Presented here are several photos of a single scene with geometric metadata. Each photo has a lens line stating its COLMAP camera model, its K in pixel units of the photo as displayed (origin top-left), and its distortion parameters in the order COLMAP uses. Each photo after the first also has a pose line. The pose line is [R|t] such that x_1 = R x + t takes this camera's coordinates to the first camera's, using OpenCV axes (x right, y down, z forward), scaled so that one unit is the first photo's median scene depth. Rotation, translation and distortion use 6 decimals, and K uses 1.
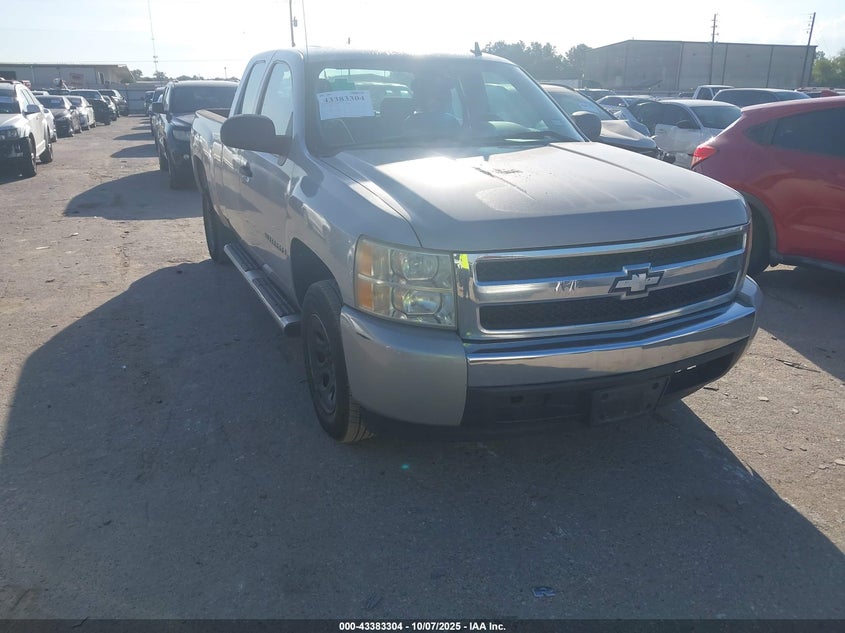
lens RADIAL K [[693.3, 0, 421.4], [0, 693.3, 315.1], [0, 0, 1]] dist [0.007118, -0.000345]
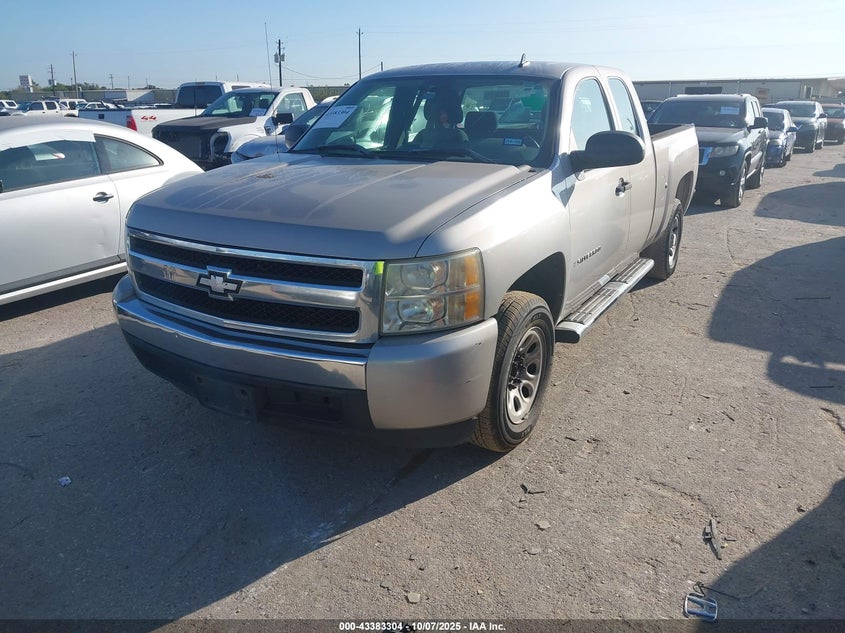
lens RADIAL K [[693.3, 0, 421.2], [0, 693.3, 317.9], [0, 0, 1]] dist [0.007118, -0.000345]
pose [[0.561291, 0.247634, -0.789703, 1.267268], [-0.258998, 0.958817, 0.116578, -0.191151], [0.786049, 0.139097, 0.602311, 0.573184]]
